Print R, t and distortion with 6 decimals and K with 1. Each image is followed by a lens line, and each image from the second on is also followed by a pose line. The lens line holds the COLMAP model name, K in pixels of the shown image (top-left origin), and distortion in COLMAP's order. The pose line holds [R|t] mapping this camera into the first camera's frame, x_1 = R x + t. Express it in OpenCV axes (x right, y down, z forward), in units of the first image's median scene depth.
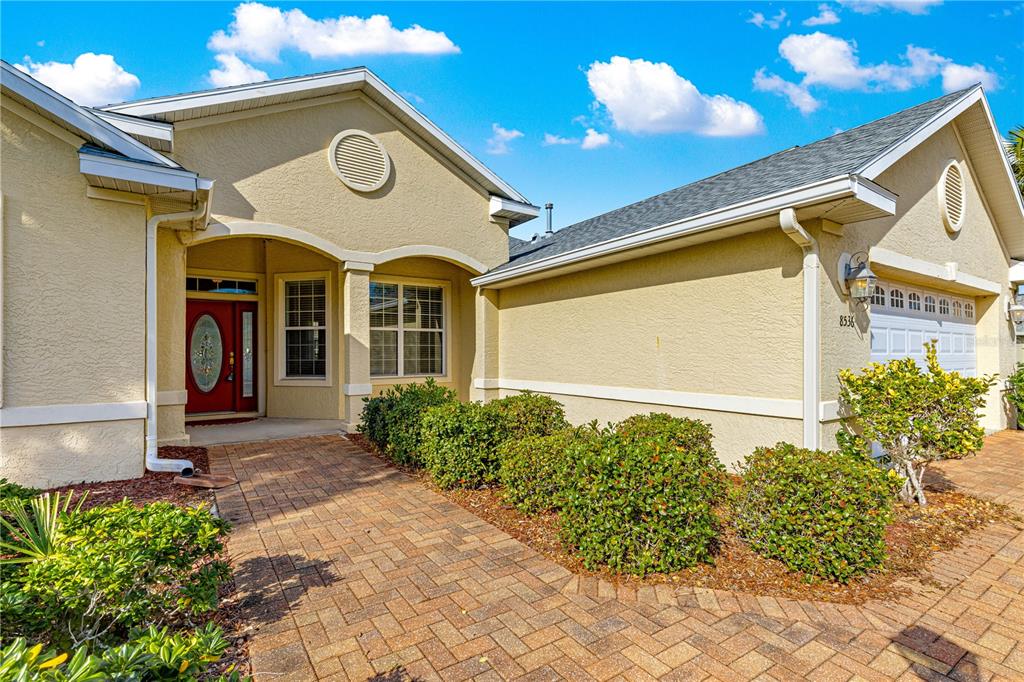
lens RADIAL K [[461.3, 0, 512.0], [0, 461.3, 341.0], [0, 0, 1]] dist [0.006787, -0.000125]
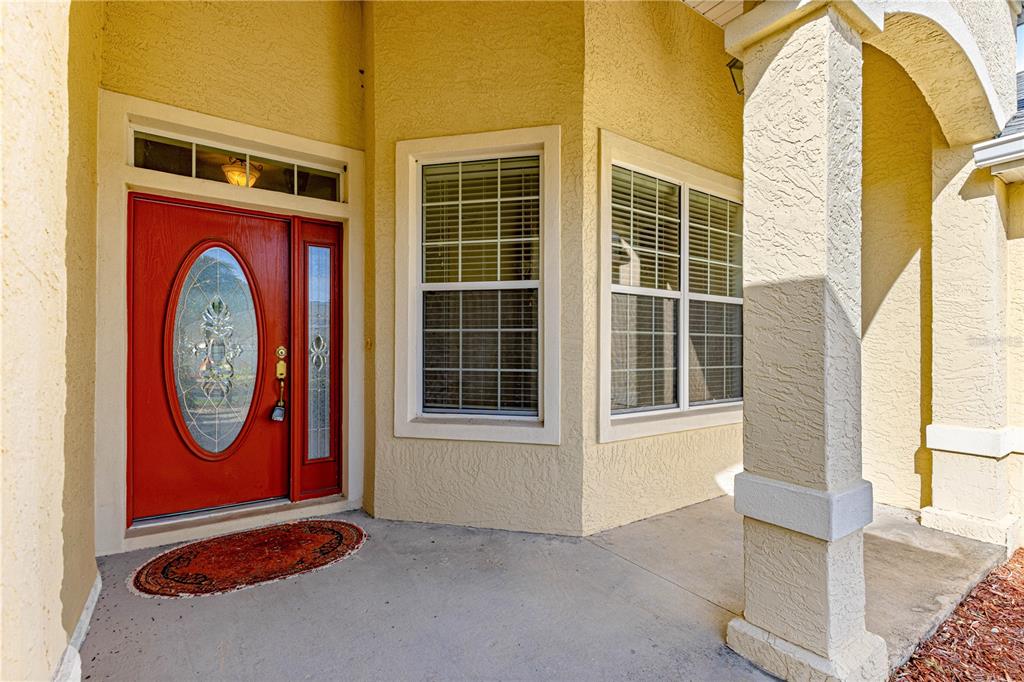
lens RADIAL K [[456.9, 0, 535.1], [0, 456.9, 340.1], [0, 0, 1]] dist [-0.000674, -0.000137]
pose [[0.999924, 0.012148, -0.002037, -0.411201], [-0.012127, 0.999878, 0.009794, 0.012717], [0.002156, -0.009769, 0.999950, 0.646133]]
